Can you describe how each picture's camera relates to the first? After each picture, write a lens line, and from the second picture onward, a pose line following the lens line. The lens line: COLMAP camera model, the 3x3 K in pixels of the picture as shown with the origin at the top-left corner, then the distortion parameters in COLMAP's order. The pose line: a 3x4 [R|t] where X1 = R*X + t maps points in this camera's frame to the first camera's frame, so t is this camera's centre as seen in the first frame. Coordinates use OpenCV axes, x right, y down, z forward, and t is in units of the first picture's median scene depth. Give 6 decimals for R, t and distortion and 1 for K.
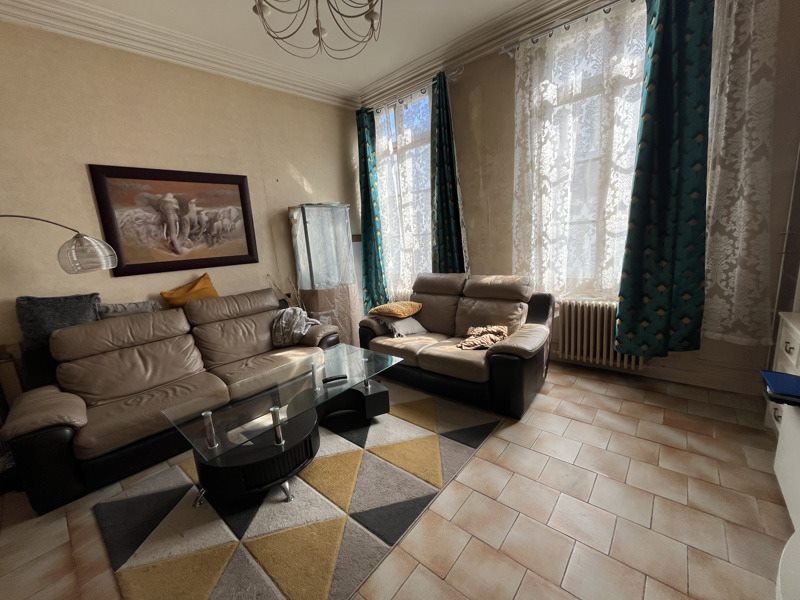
lens RADIAL K [[321.0, 0, 399.9], [0, 321.0, 297.2], [0, 0, 1]] dist [-0.000139, 0.000023]
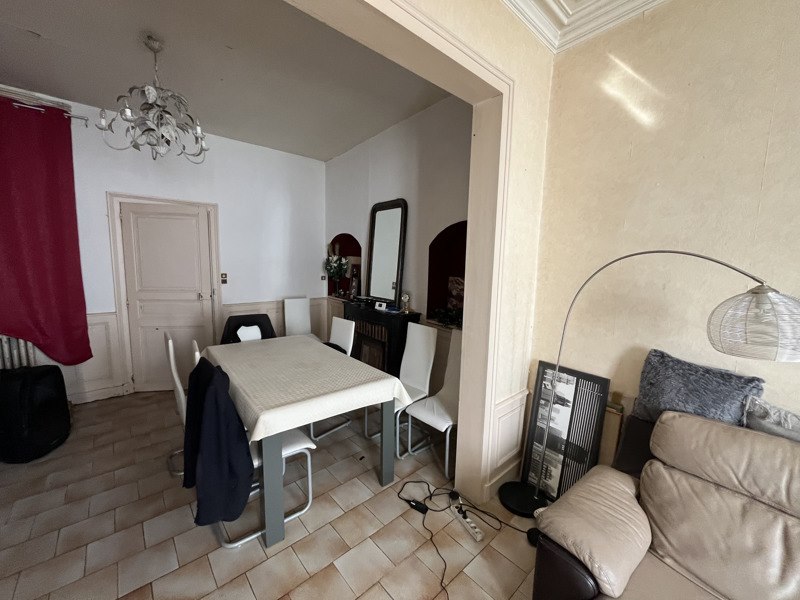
lens RADIAL K [[321.0, 0, 399.7], [0, 321.0, 301.5], [0, 0, 1]] dist [-0.000139, 0.000023]
pose [[-0.132178, 0.209004, -0.968941, -0.347977], [-0.192990, 0.953385, 0.231975, -0.161289], [0.972257, 0.217658, -0.085681, 0.410479]]
